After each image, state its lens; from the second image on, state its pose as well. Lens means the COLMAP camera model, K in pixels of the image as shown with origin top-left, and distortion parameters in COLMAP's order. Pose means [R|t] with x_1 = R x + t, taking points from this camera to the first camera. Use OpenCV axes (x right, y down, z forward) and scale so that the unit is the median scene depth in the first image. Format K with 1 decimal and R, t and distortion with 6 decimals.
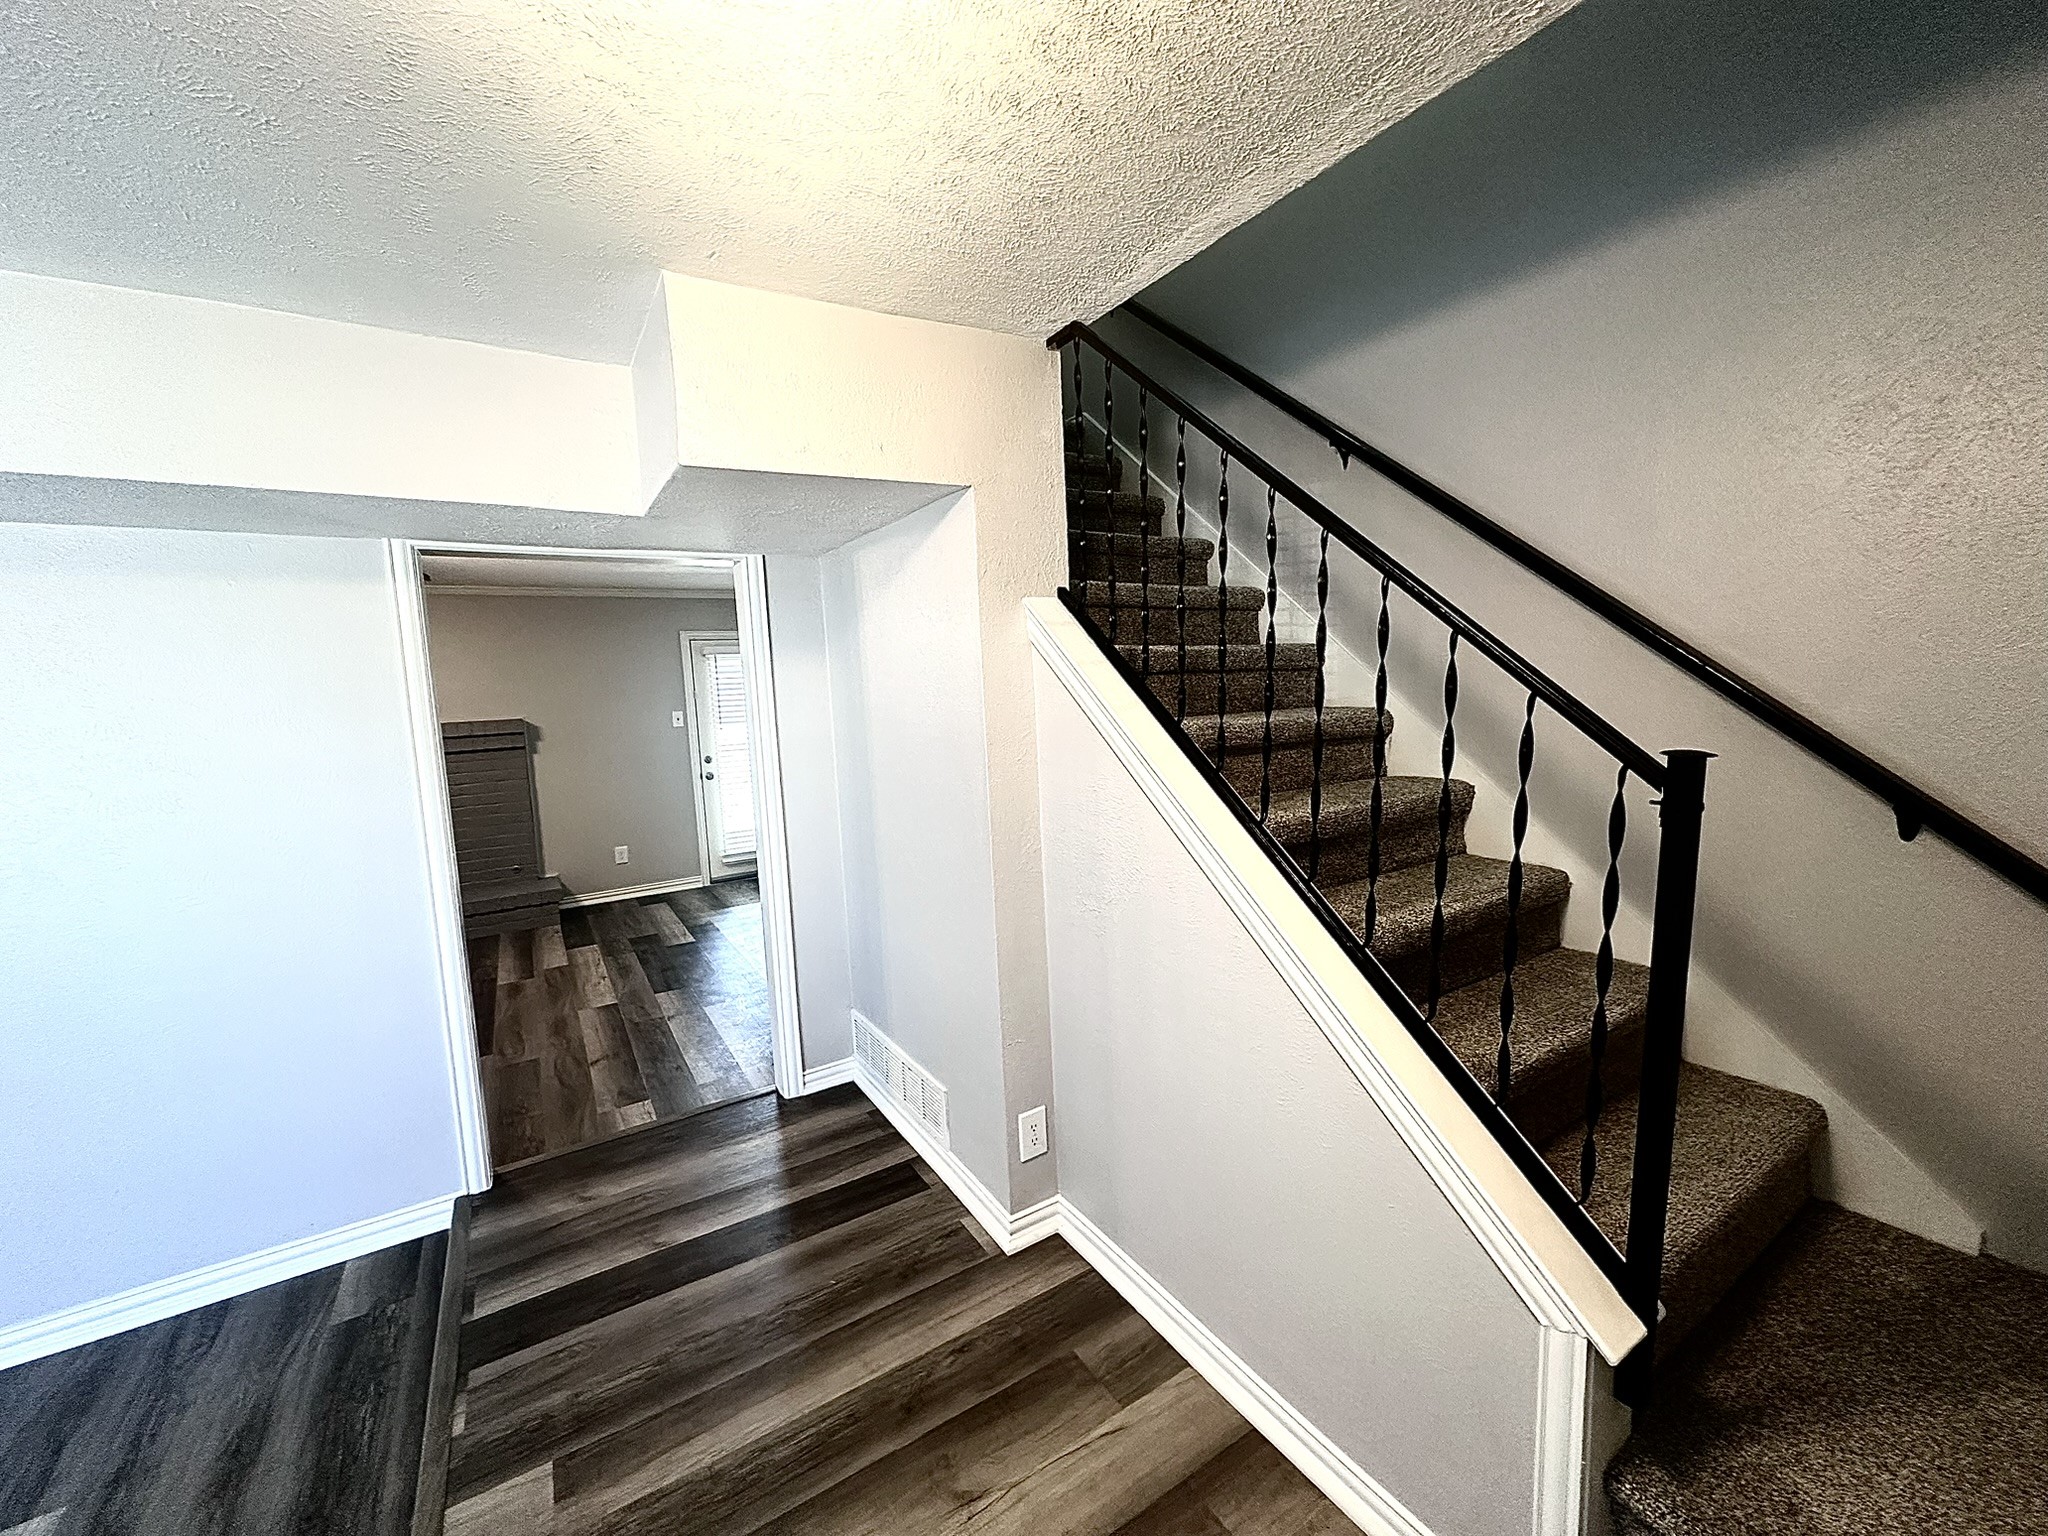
lens RADIAL K [[812.4, 0, 1021.7], [0, 812.4, 771.0], [0, 0, 1]] dist [-0.000843, 0.000621]
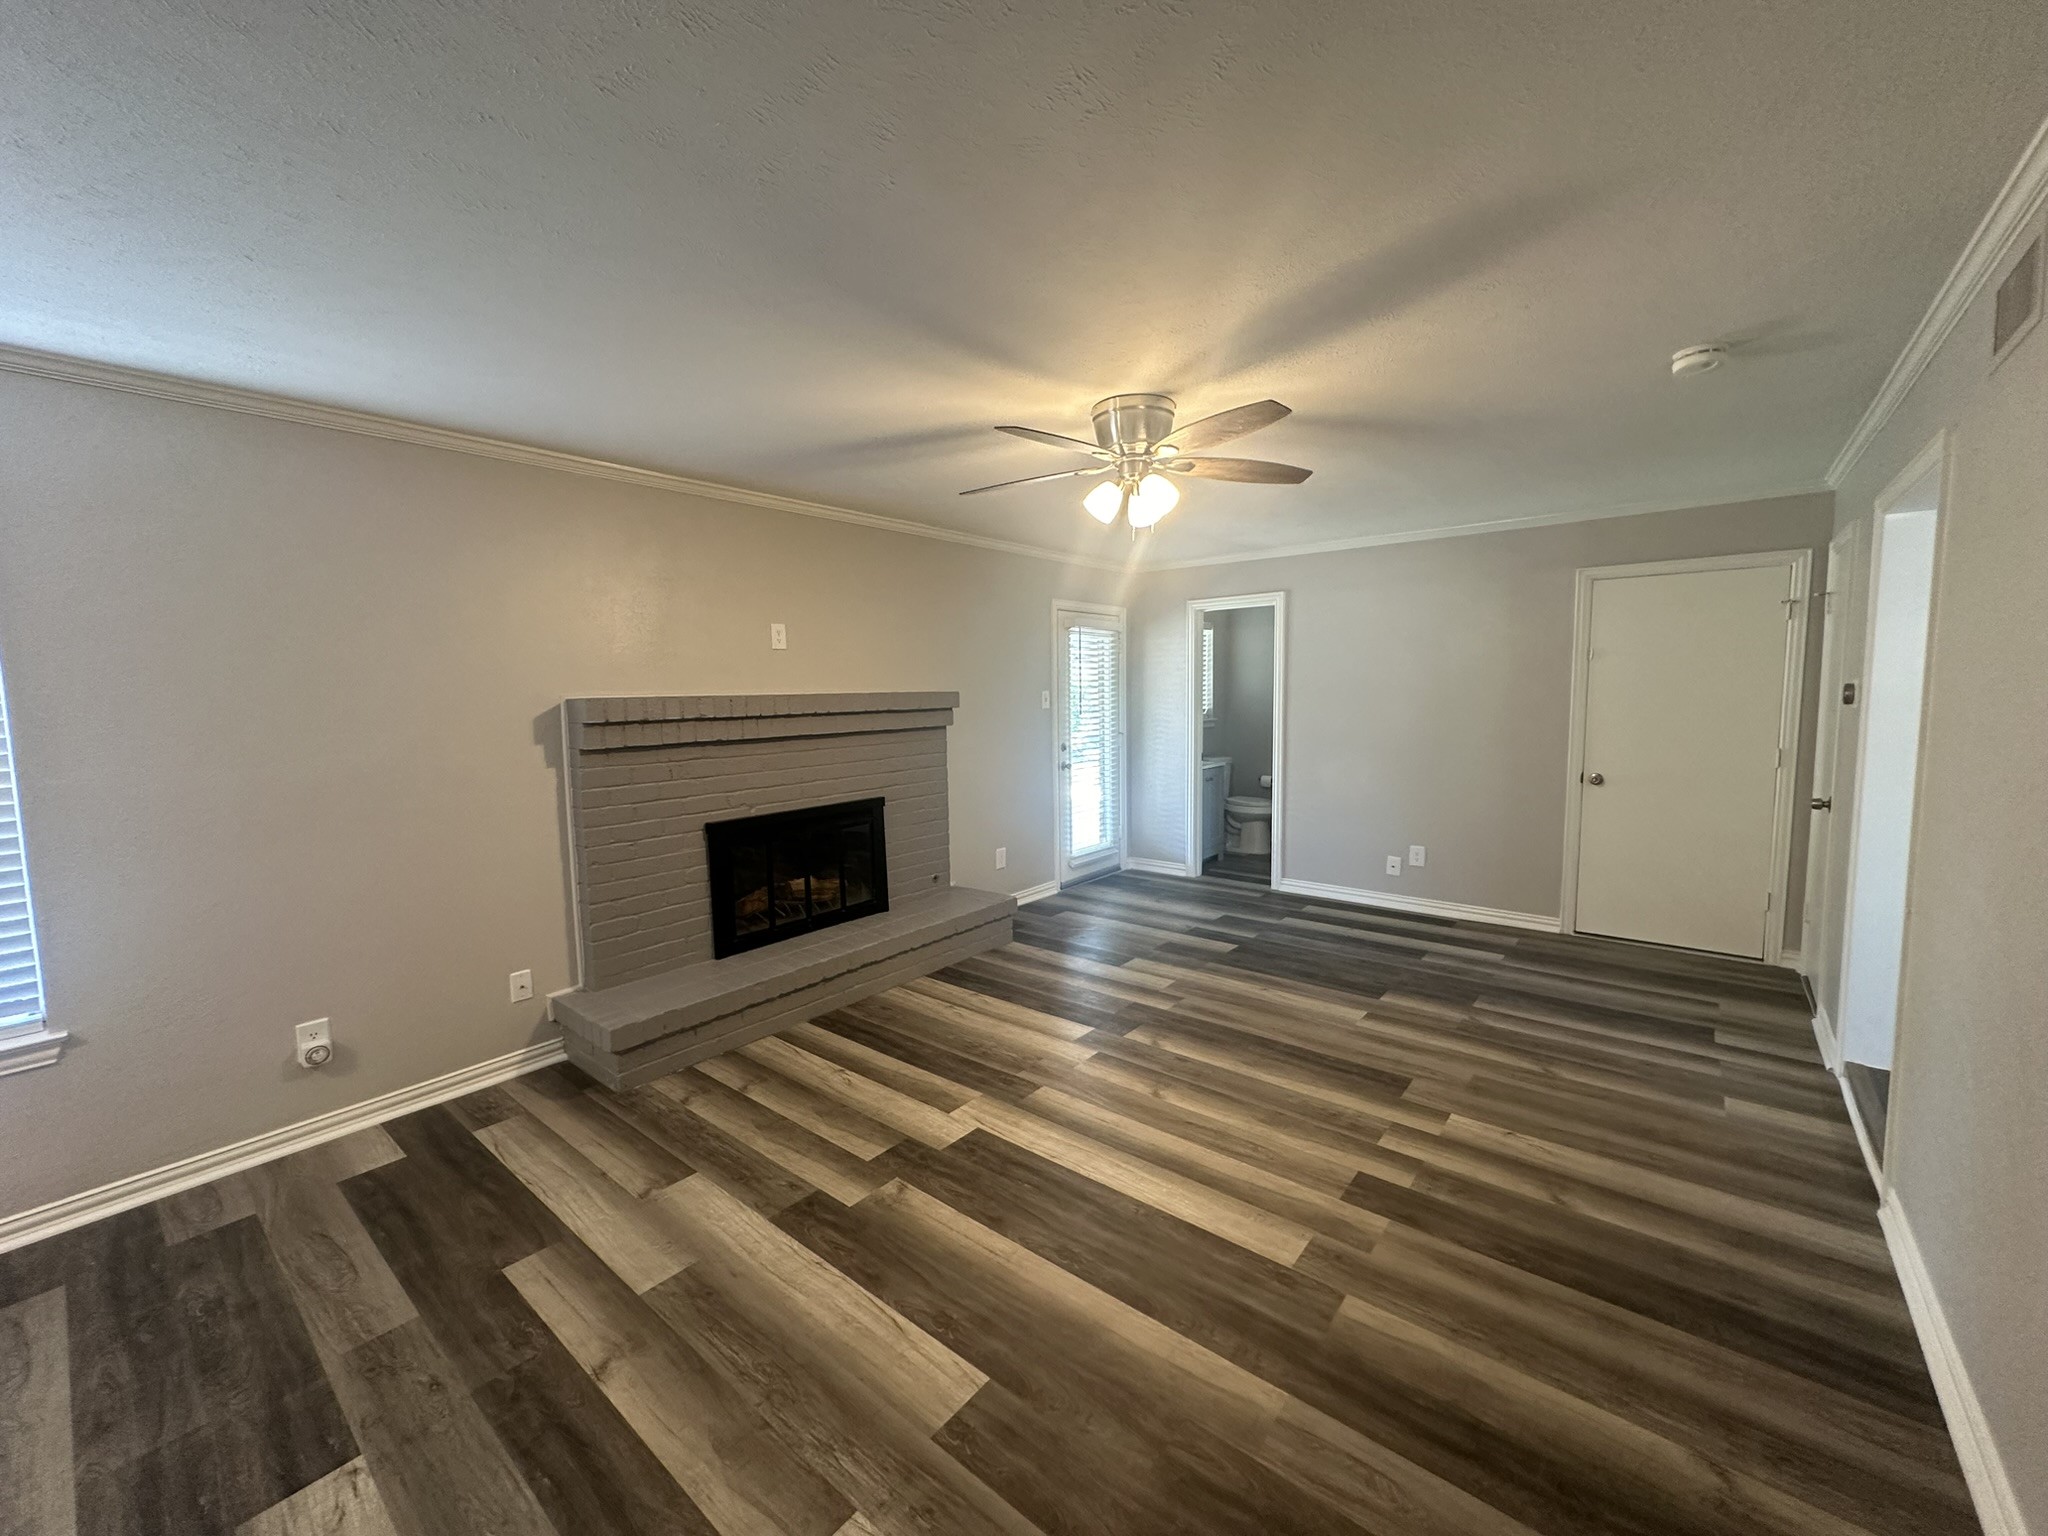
lens RADIAL K [[812.4, 0, 1012.4], [0, 812.4, 764.7], [0, 0, 1]] dist [-0.000843, 0.000621]
pose [[0.950124, 0.000560, 0.311871, -2.118402], [0.008563, 0.999574, -0.027884, 0.085240], [-0.311753, 0.029164, 0.949715, 0.560474]]
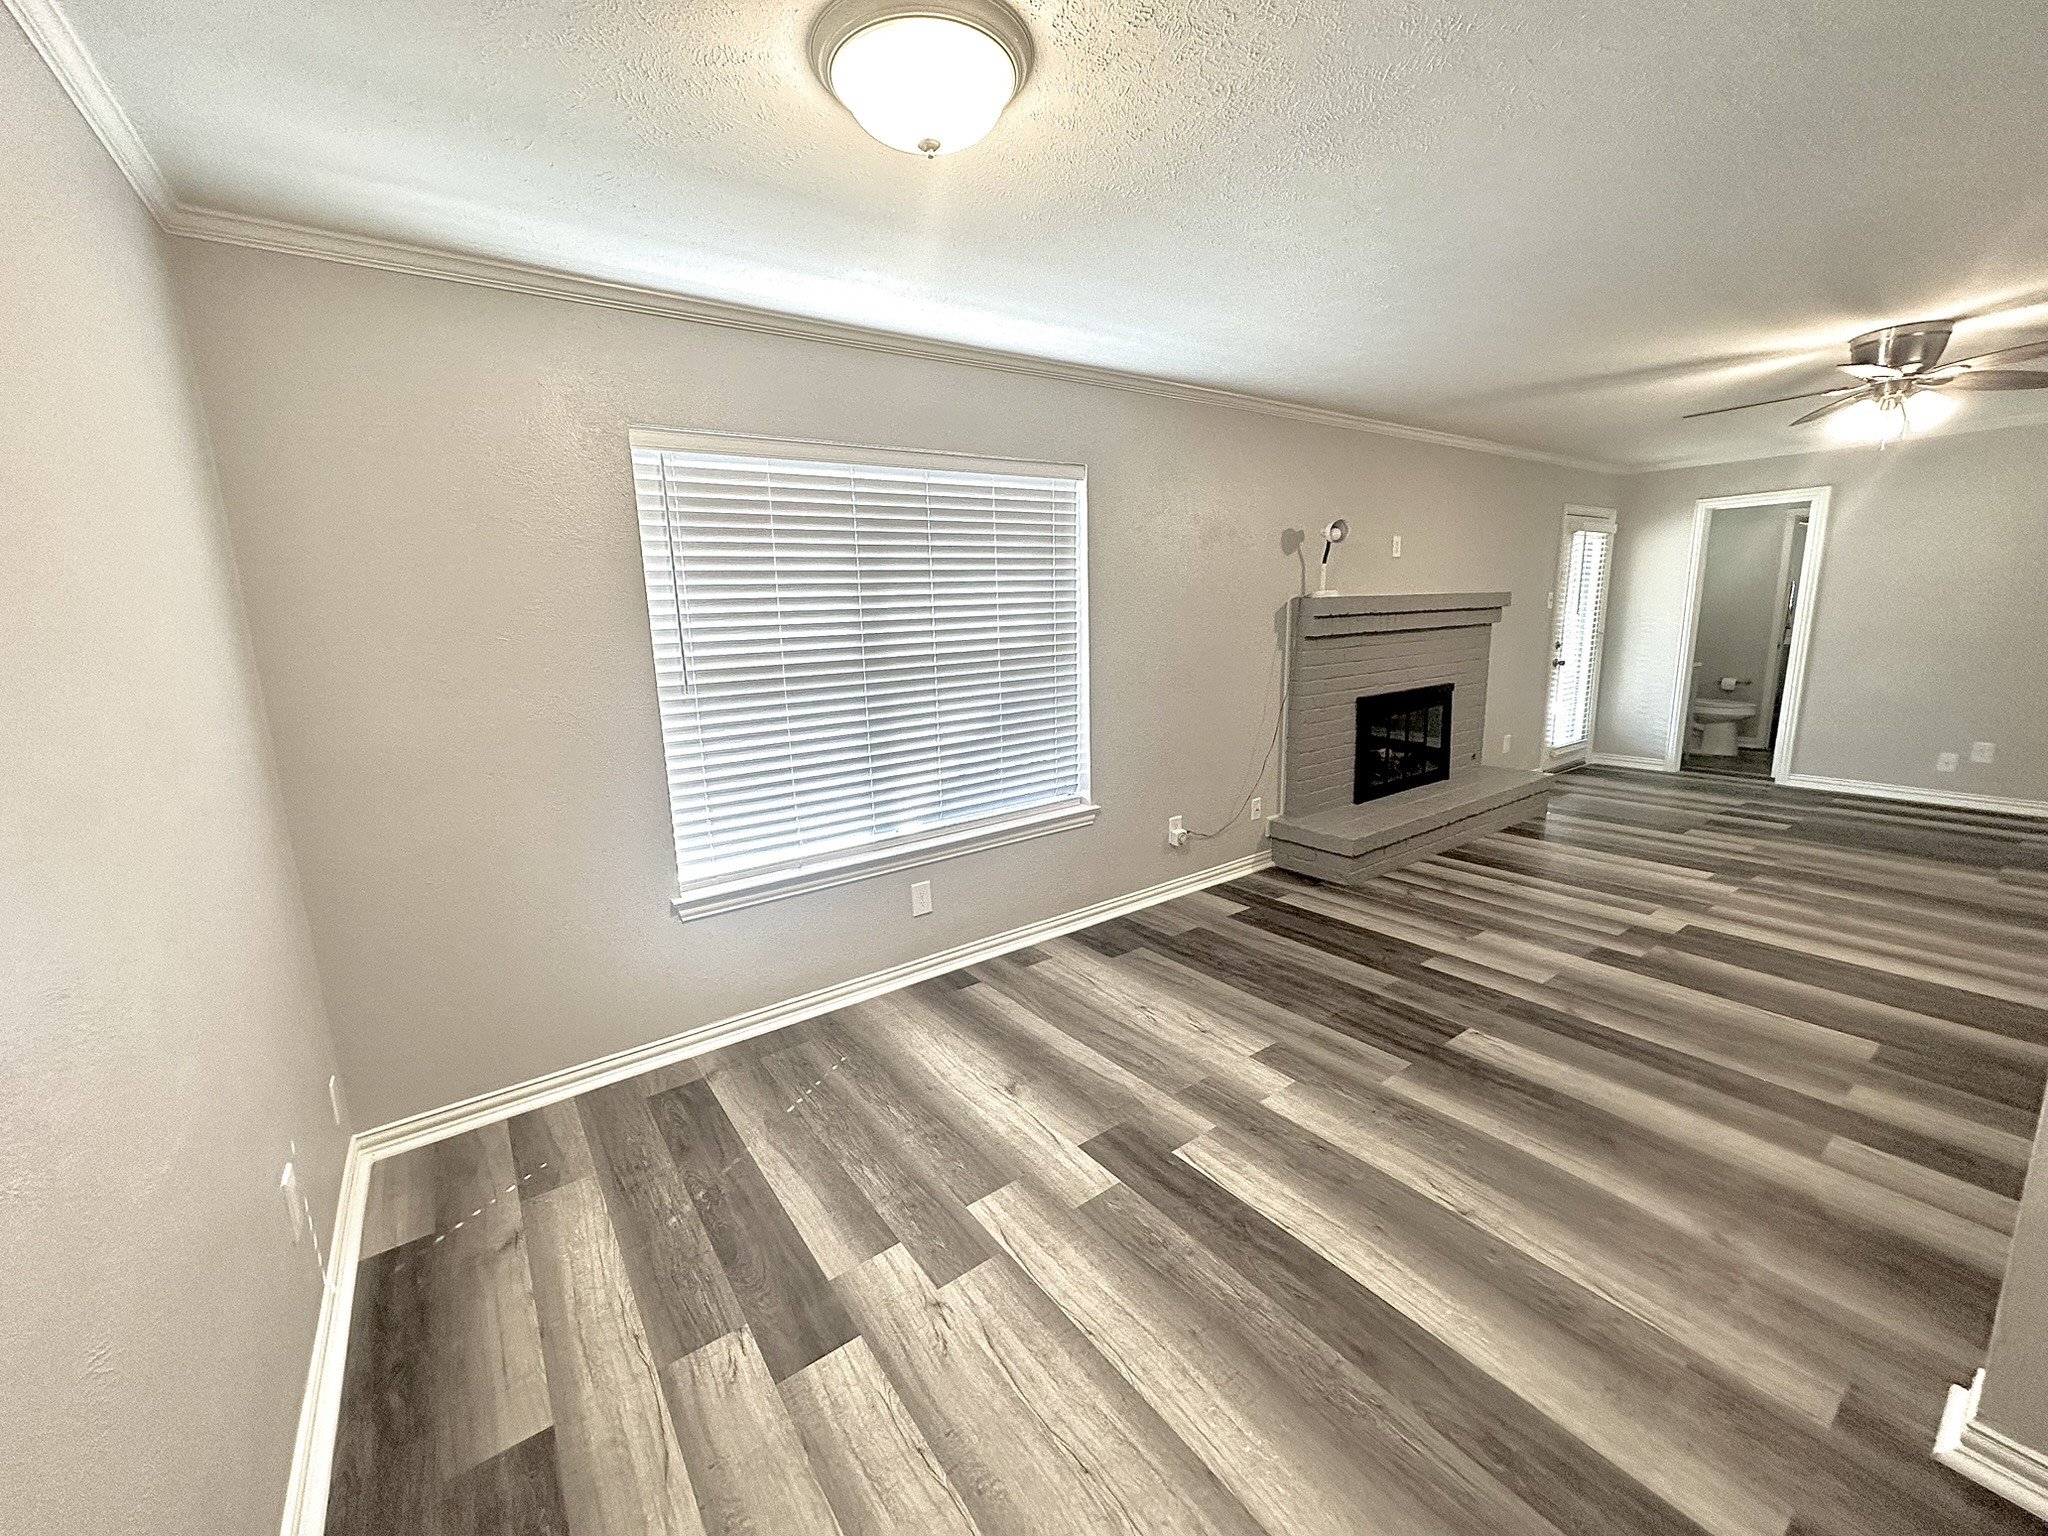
lens RADIAL K [[812.4, 0, 1014.1], [0, 812.4, 761.4], [0, 0, 1]] dist [-0.000843, 0.000621]
pose [[0.998317, 0.003656, 0.057879, -3.187274], [-0.007738, 0.997485, 0.070453, 0.175668], [-0.057476, -0.070782, 0.995835, 0.271572]]
